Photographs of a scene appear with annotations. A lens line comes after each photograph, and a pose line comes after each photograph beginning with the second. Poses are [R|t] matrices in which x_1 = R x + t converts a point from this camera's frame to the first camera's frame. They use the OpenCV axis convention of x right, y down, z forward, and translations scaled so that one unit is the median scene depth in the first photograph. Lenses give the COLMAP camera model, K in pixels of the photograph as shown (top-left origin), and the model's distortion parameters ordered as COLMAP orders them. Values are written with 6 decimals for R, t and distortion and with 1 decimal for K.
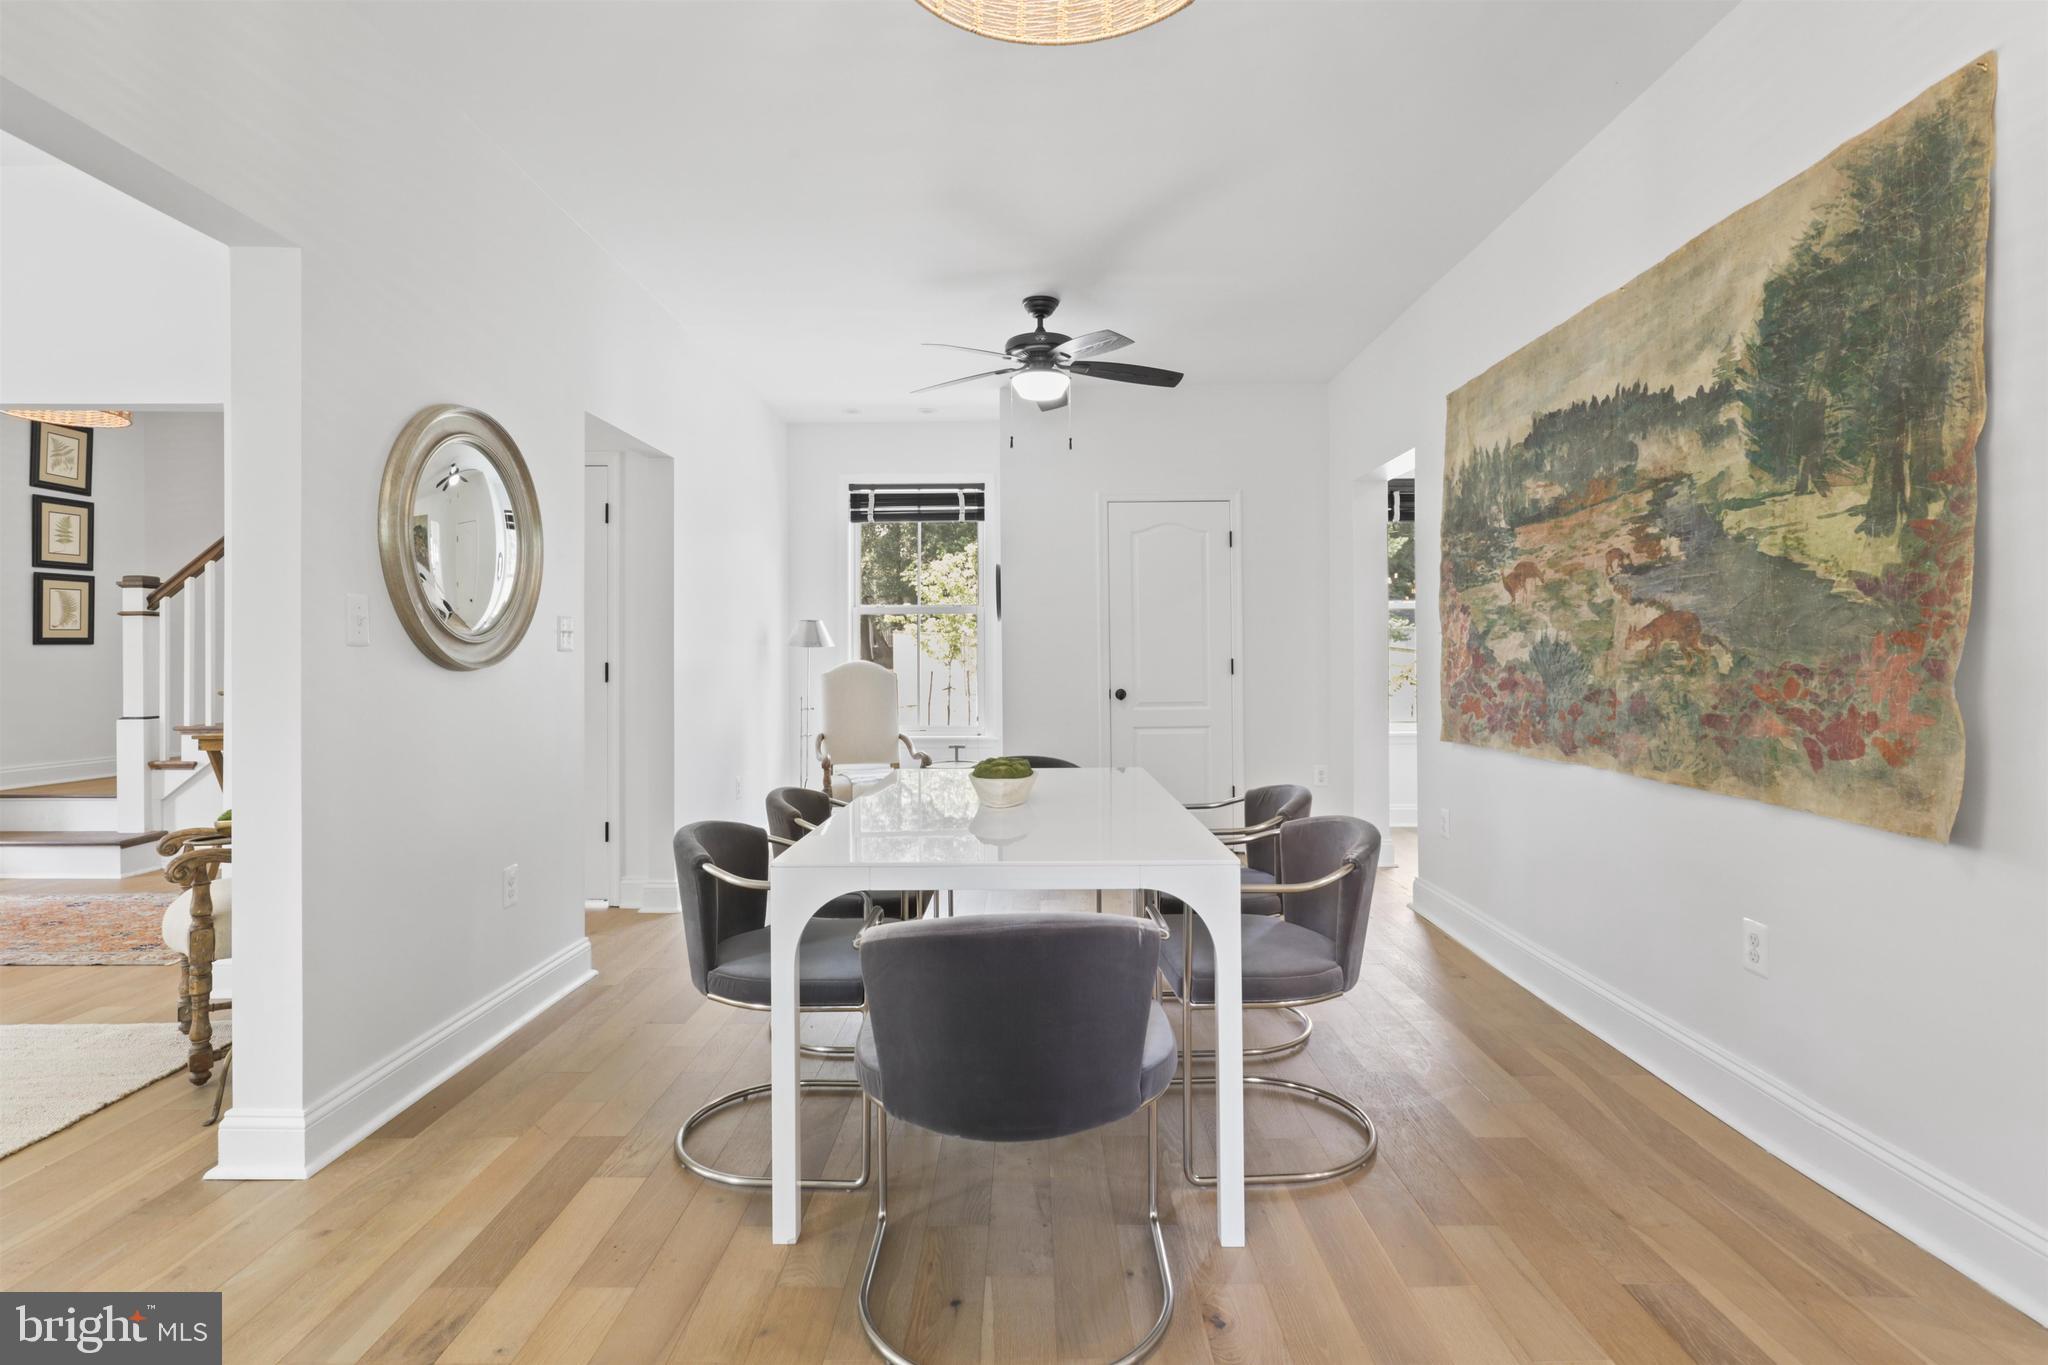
lens RADIAL K [[1029.4, 0, 1027.4], [0, 1029.4, 668.9], [0, 0, 1]] dist [-0.010069, 0.006560]
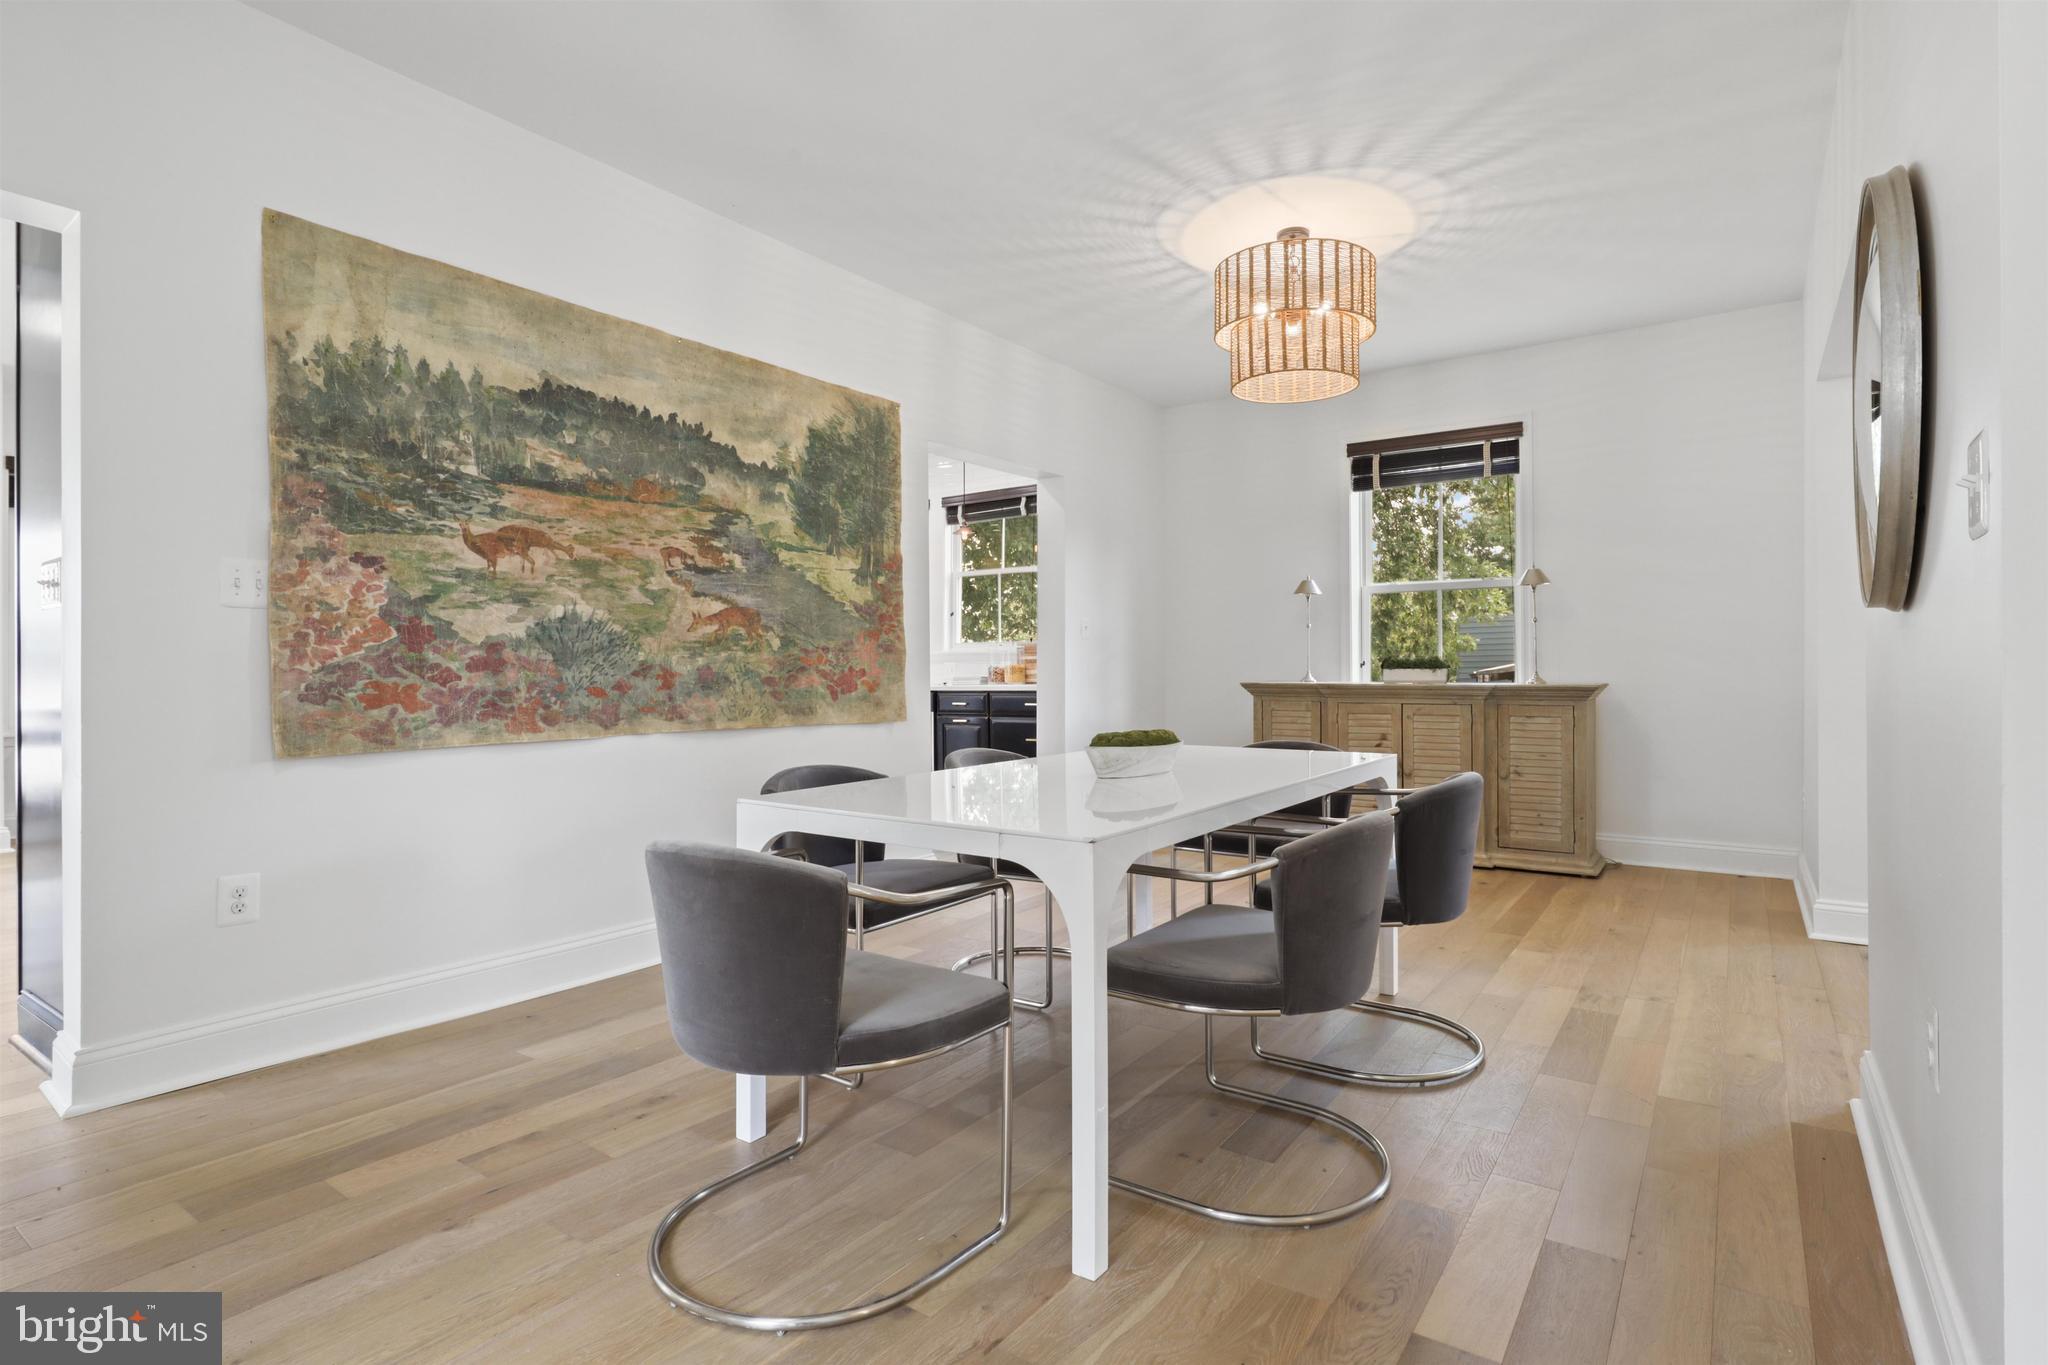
lens RADIAL K [[1029.4, 0, 1028.2], [0, 1029.4, 673.7], [0, 0, 1]] dist [-0.010069, 0.006560]
pose [[-0.820401, 0.005972, 0.571758, -0.500589], [0.014146, 0.999851, 0.009854, 0.027454], [-0.571614, 0.016172, -0.820363, 1.904835]]
